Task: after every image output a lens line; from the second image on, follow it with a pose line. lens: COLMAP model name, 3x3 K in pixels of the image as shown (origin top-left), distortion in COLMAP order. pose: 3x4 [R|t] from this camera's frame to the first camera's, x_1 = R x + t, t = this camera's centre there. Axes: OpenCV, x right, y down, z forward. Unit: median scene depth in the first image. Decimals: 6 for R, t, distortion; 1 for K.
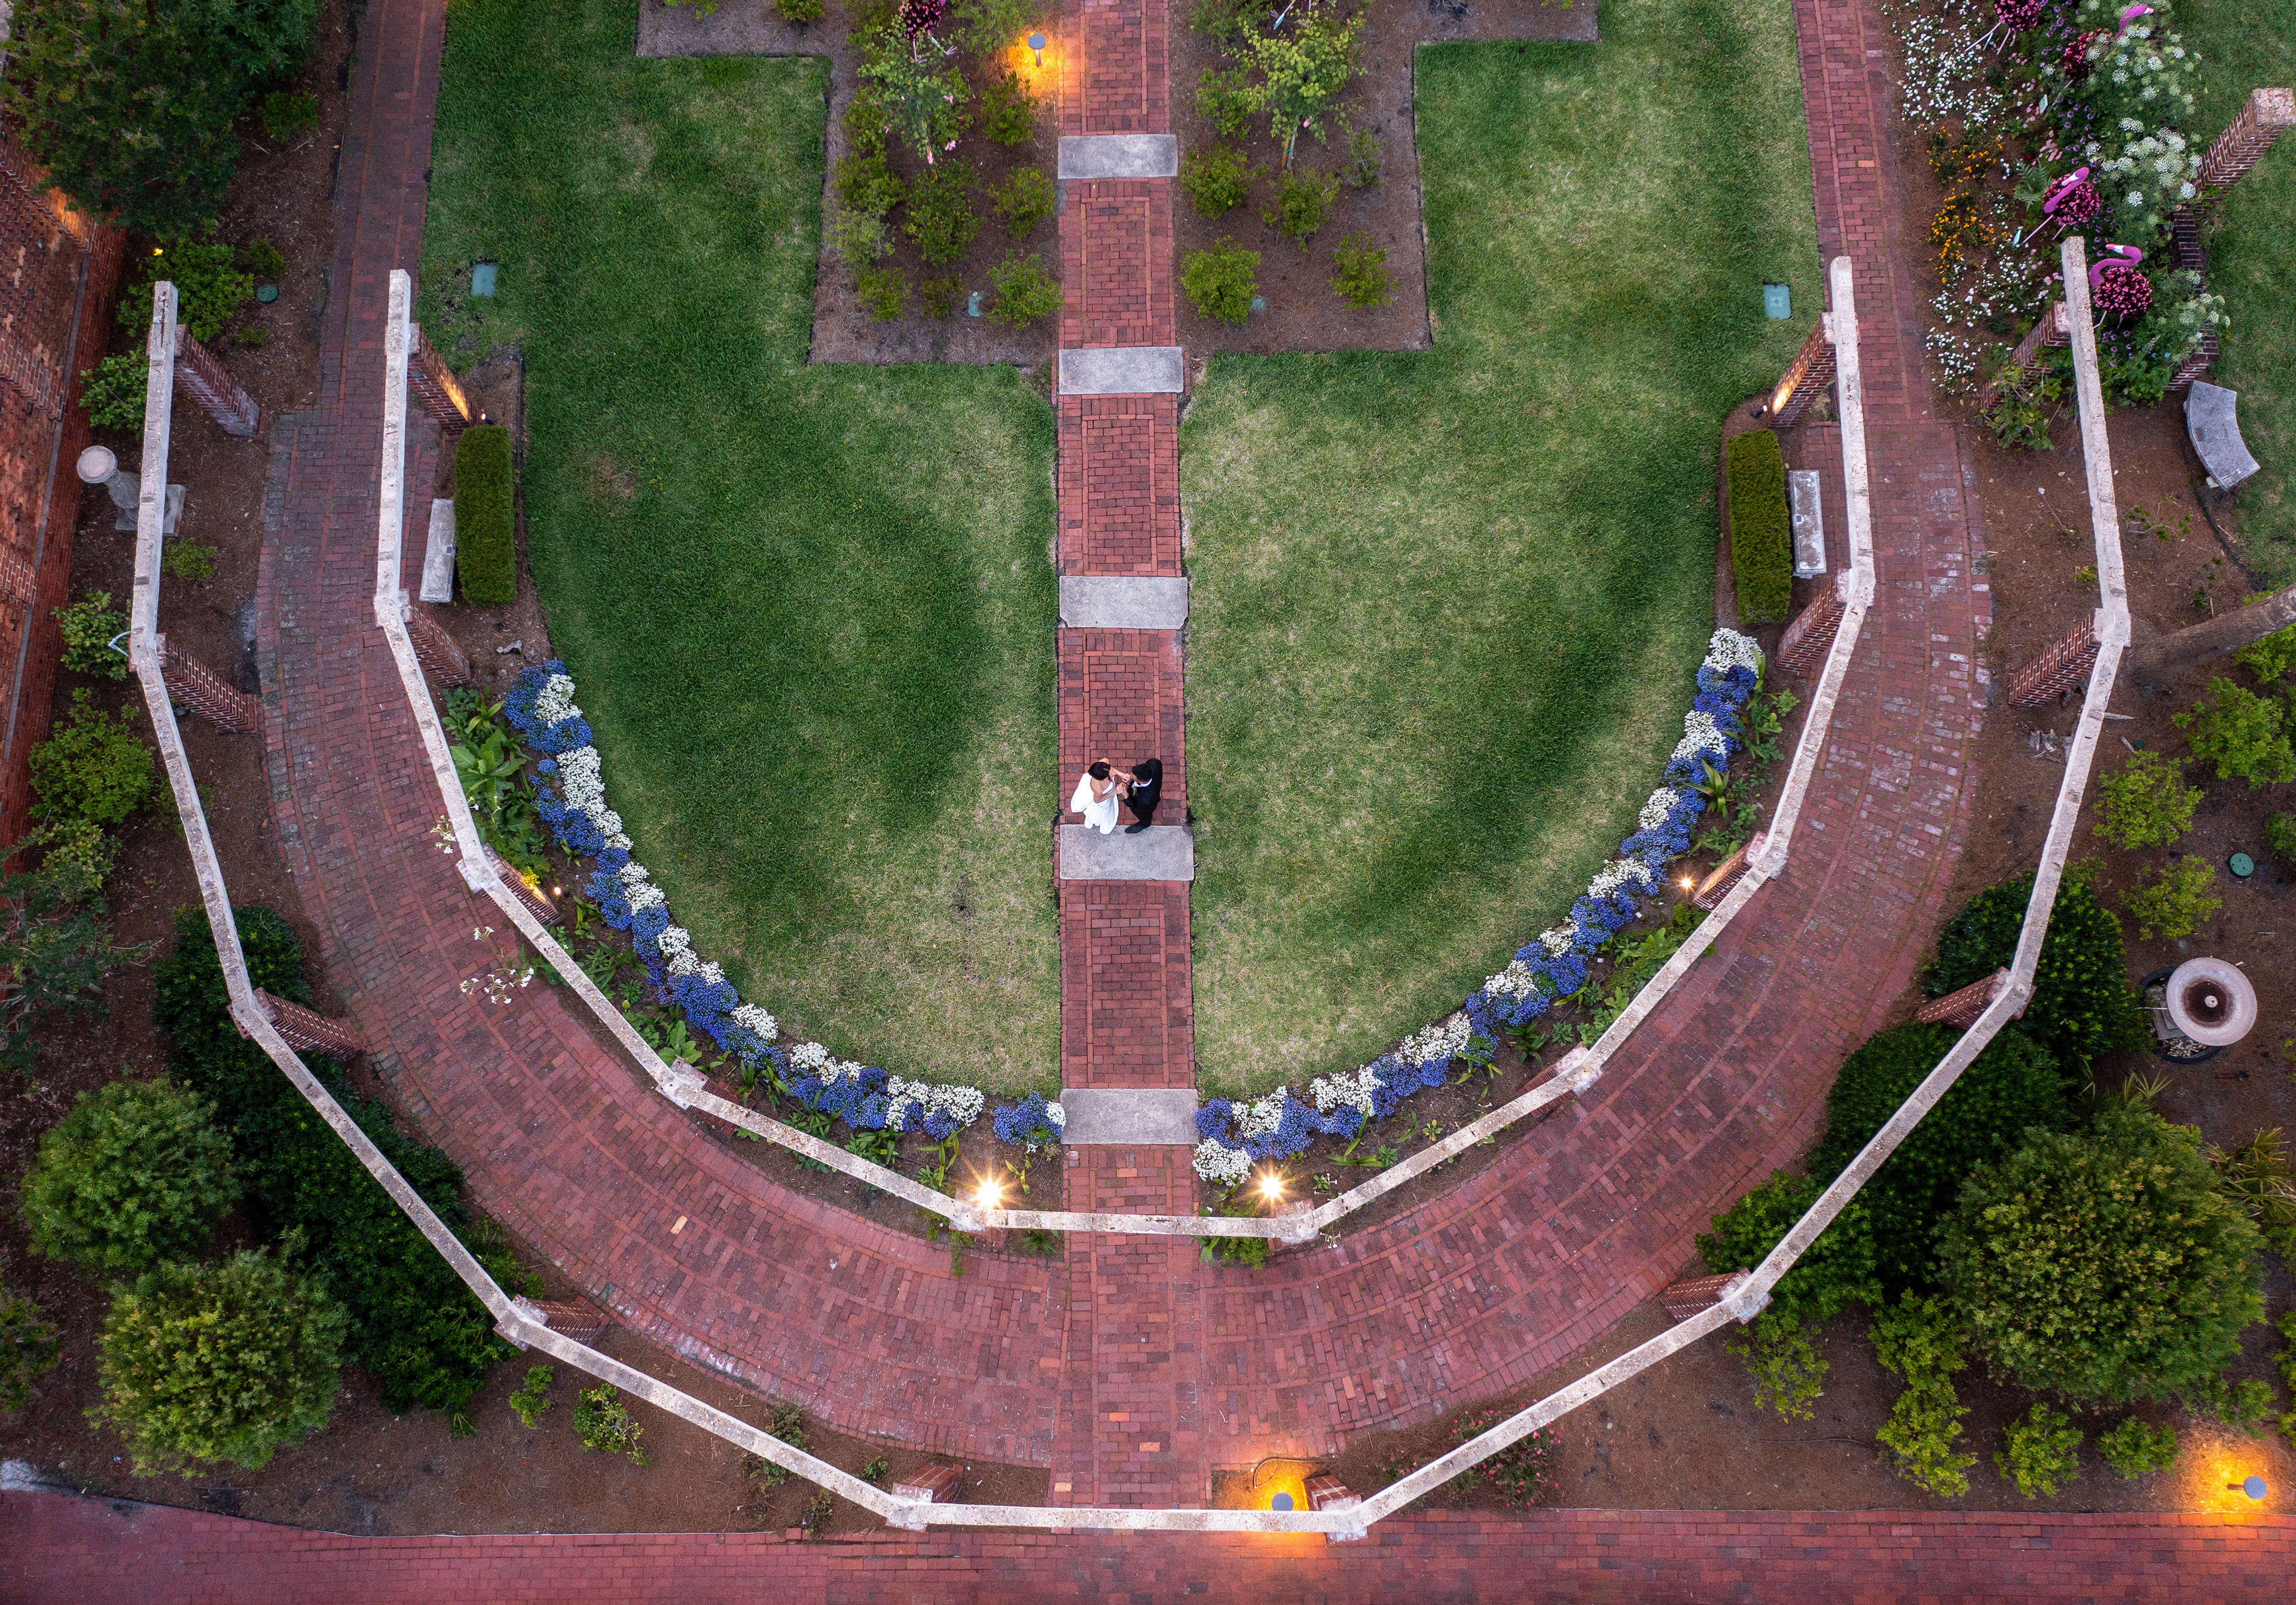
lens RADIAL K [[1990.6, 0, 1134.2], [0, 1990.6, 800.8], [0, 0, 1]] dist [-0.016284, 0.000191]
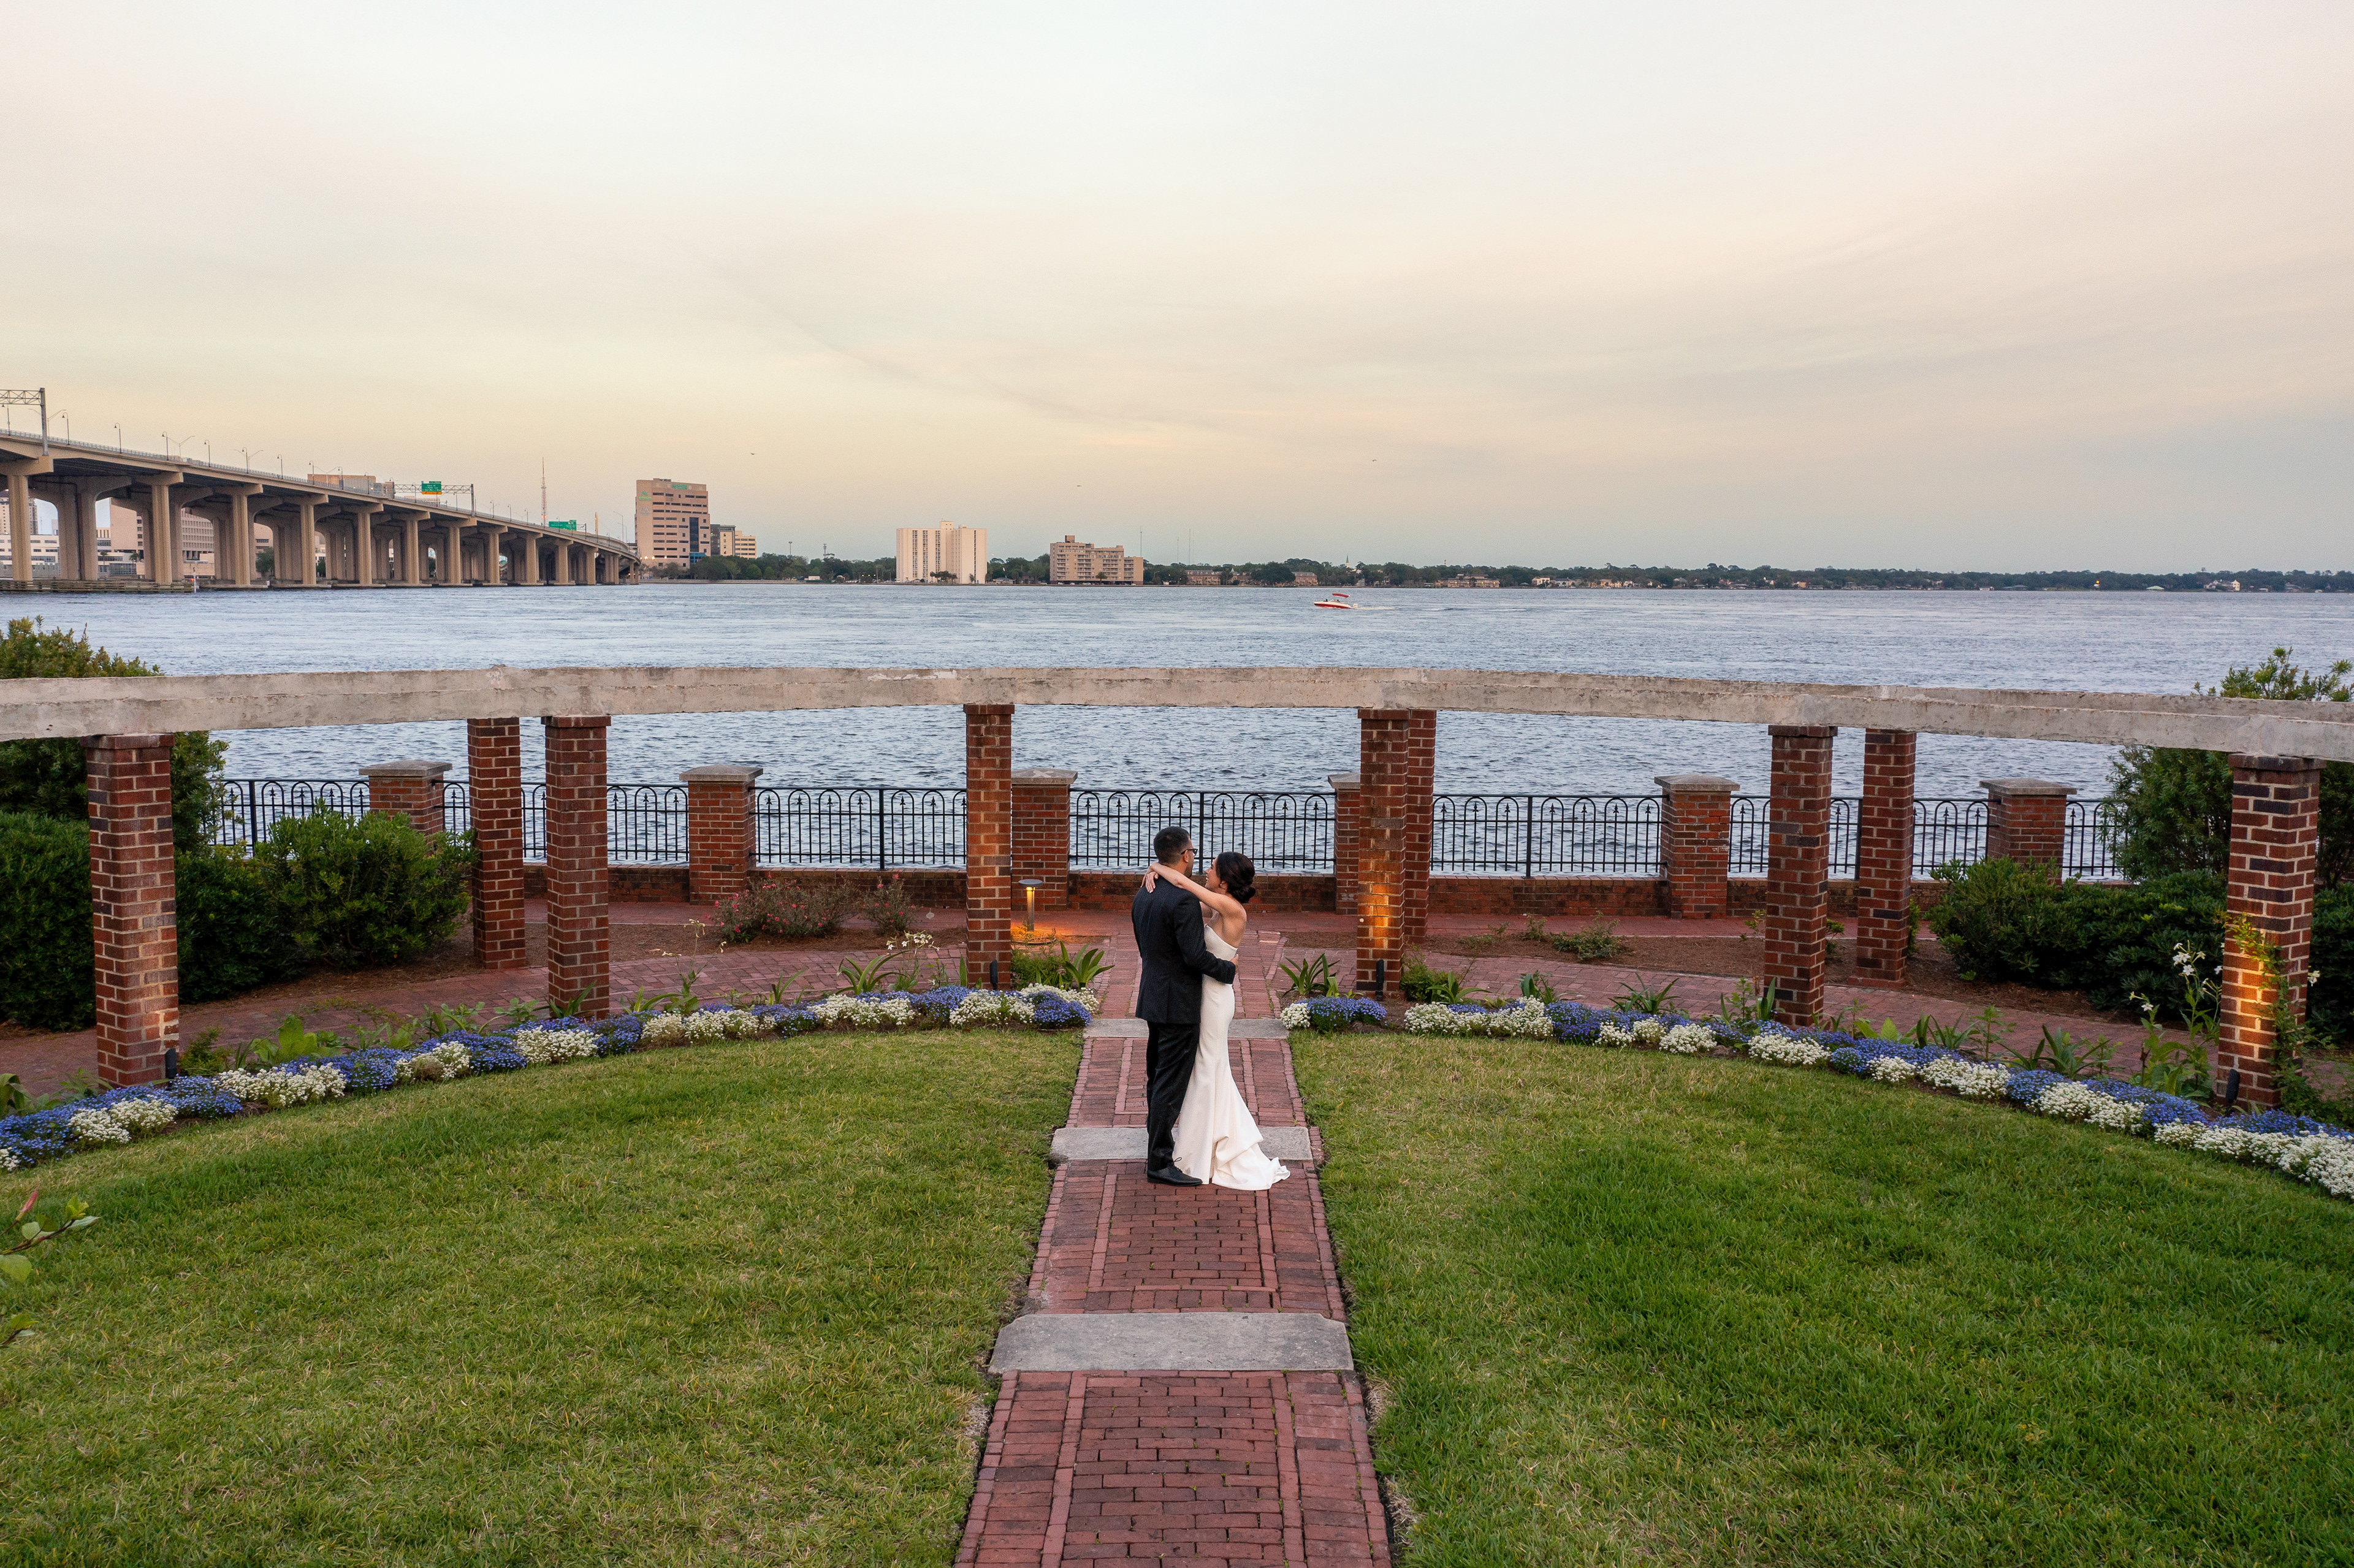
lens RADIAL K [[1923.7, 0, 1167.8], [0, 1923.7, 784.3], [0, 0, 1]] dist [-0.019741, 0.015644]
pose [[-0.999370, -0.014350, 0.032469, -0.014650], [0.029689, 0.163564, 0.986086, -0.469357], [-0.019461, 0.986428, -0.163035, 0.971088]]
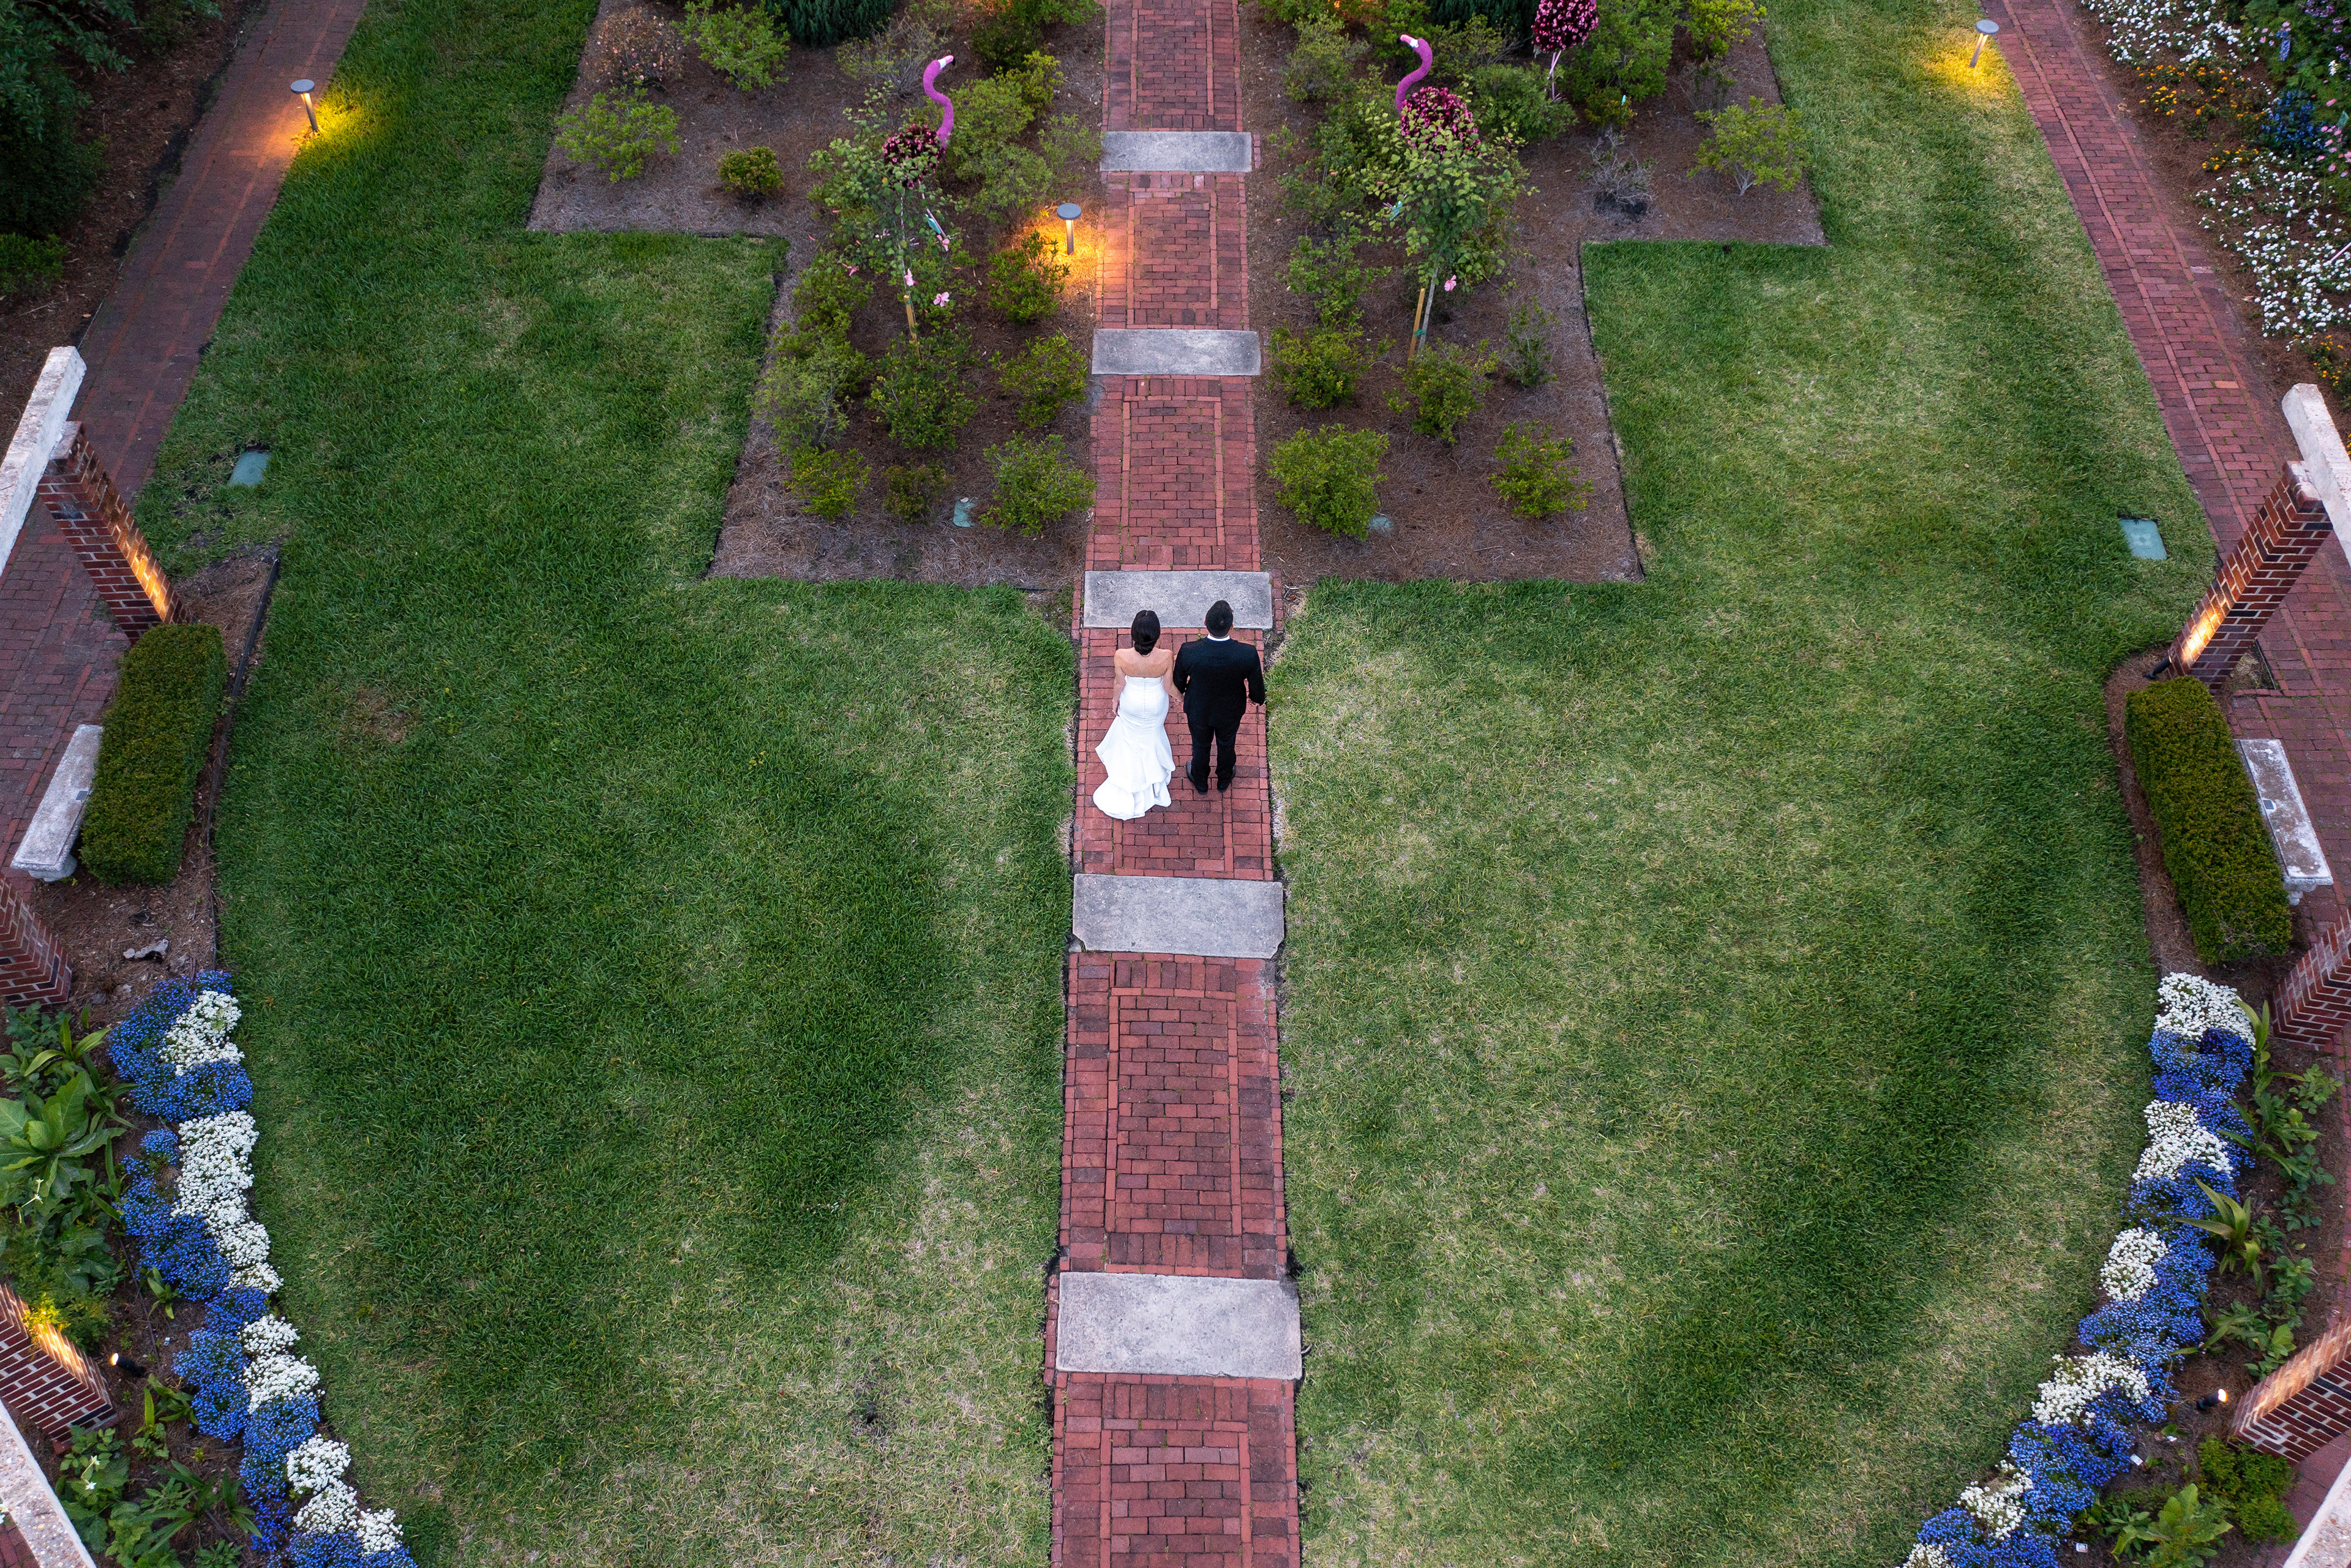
lens RADIAL K [[1921.4, 0, 1149.7], [0, 1921.4, 812.3], [0, 0, 1]] dist [-0.019741, 0.015644]
pose [[0.999712, 0.024004, -0.000473, -0.014736], [-0.022657, 0.936720, -0.349344, 0.077164], [-0.007943, 0.349254, 0.936994, 0.445646]]
